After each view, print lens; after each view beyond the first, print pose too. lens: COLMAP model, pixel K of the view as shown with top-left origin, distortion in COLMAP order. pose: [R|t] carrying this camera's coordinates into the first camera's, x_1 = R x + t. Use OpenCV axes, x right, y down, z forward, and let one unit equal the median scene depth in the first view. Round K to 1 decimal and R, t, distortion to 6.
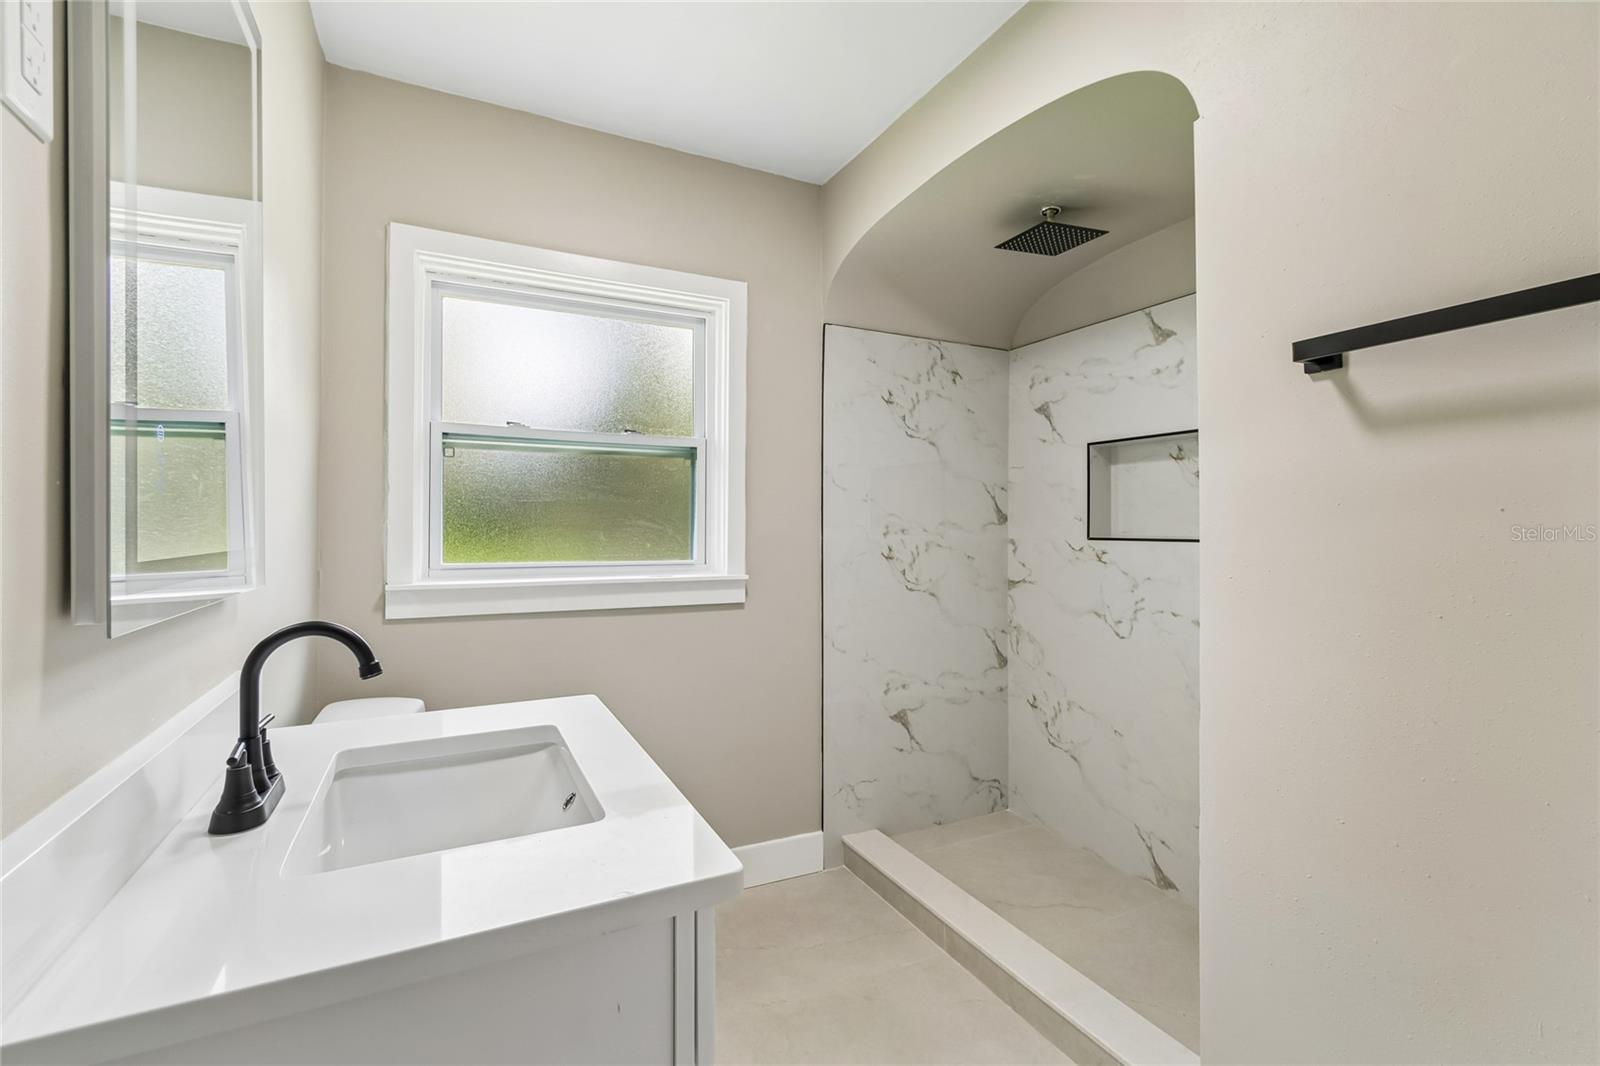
lens RADIAL K [[723.6, 0, 806.3], [0, 723.6, 531.0], [0, 0, 1]] dist [-0.000264, 0.000384]
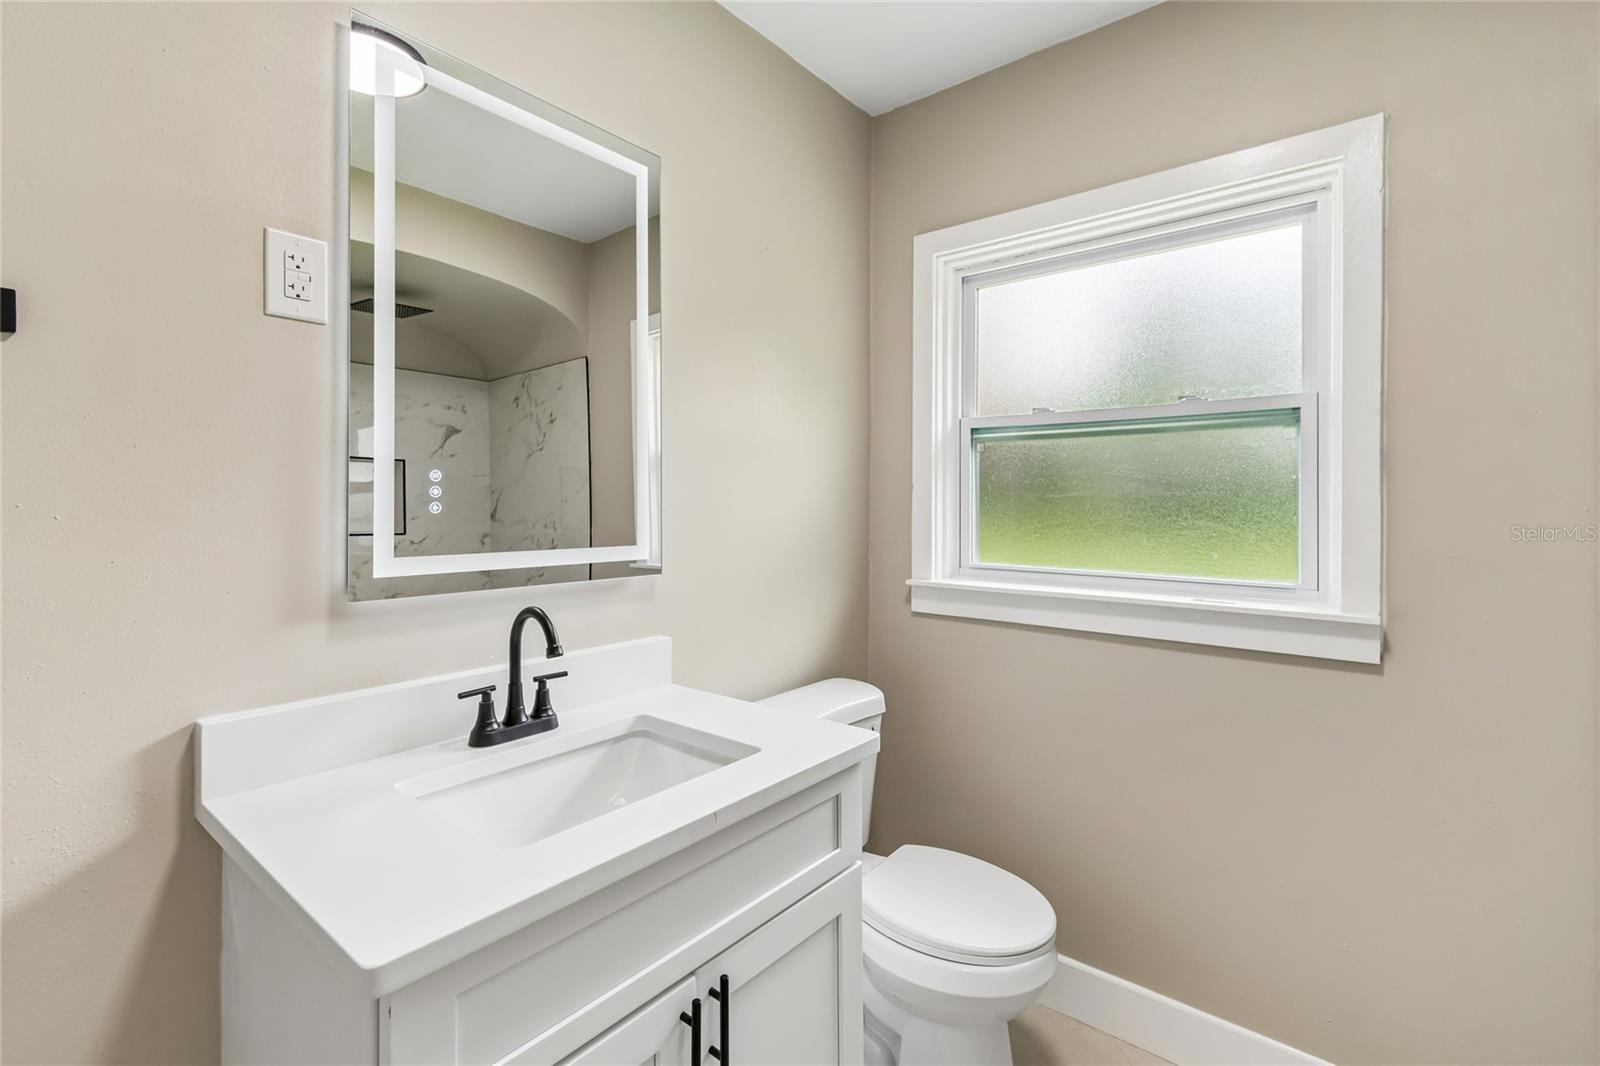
lens RADIAL K [[723.6, 0, 780.7], [0, 723.6, 507.0], [0, 0, 1]] dist [-0.000264, 0.000384]
pose [[0.393690, 0.000984, -0.919243, 0.238456], [-0.007413, 0.999970, -0.002104, -0.020876], [0.919214, 0.007643, 0.393685, 0.301893]]
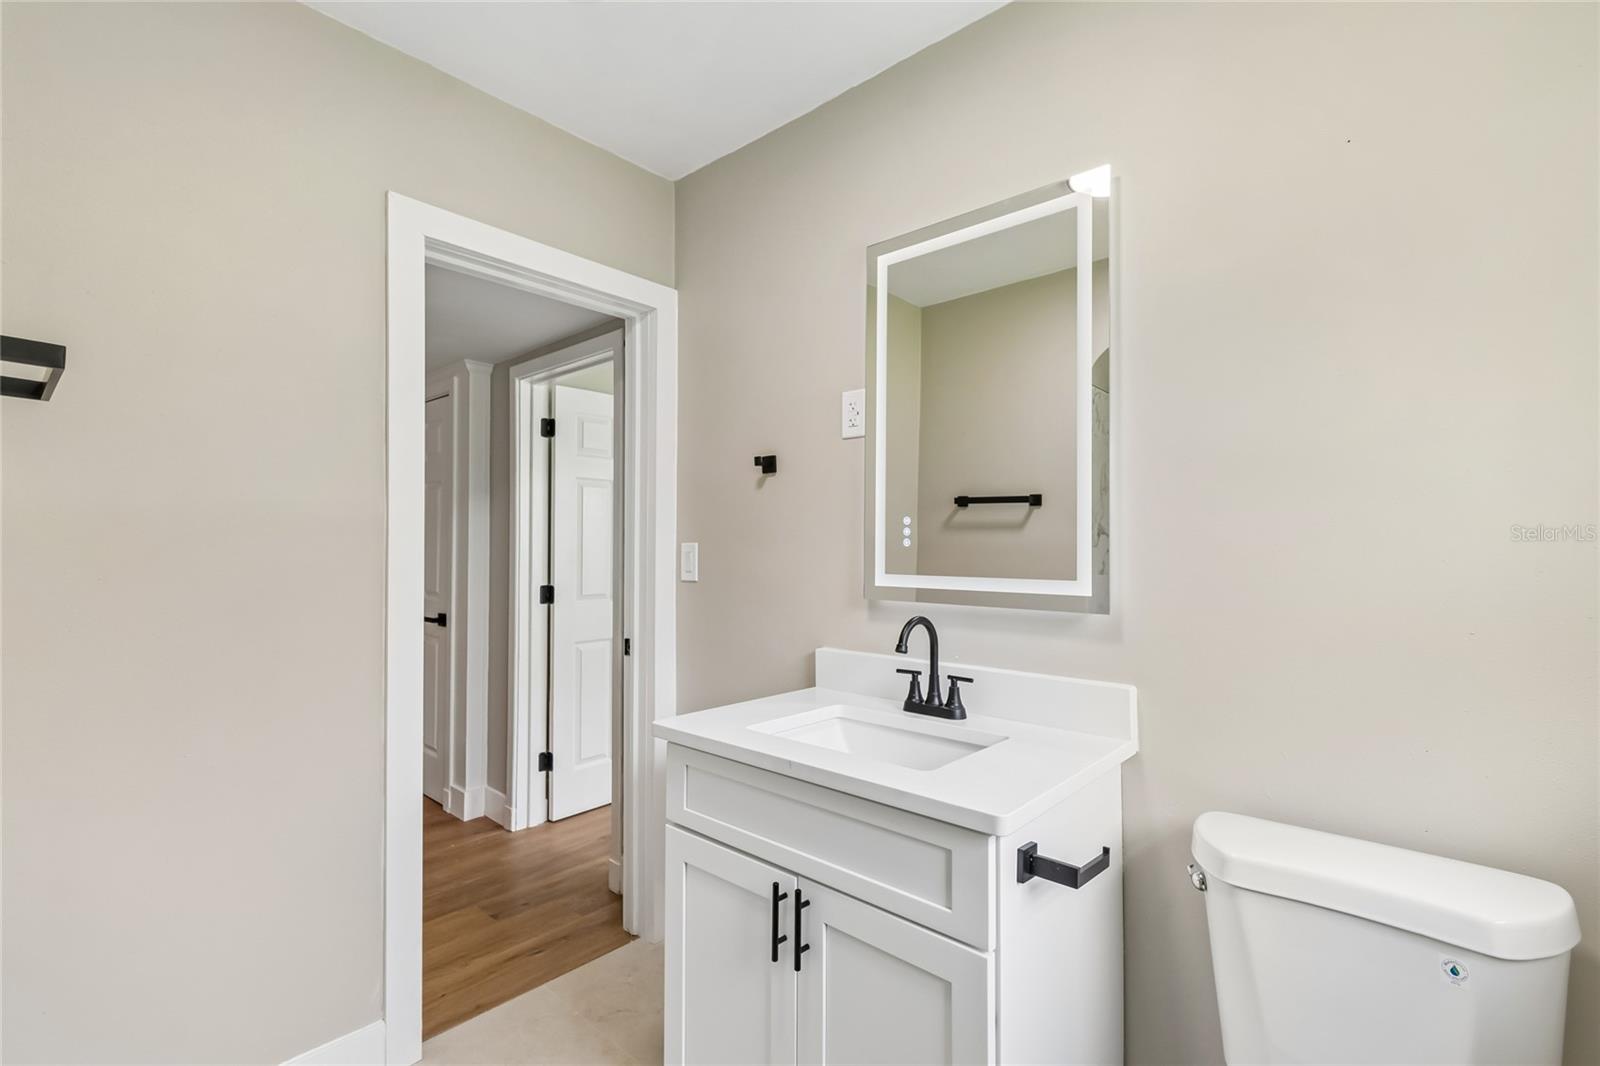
lens RADIAL K [[723.6, 0, 796.9], [0, 723.6, 539.8], [0, 0, 1]] dist [-0.000264, 0.000384]
pose [[-0.931435, 0.001212, -0.363907, 0.046851], [-0.000119, 0.999993, 0.003637, -0.025464], [0.363909, 0.003432, -0.931428, 0.967236]]
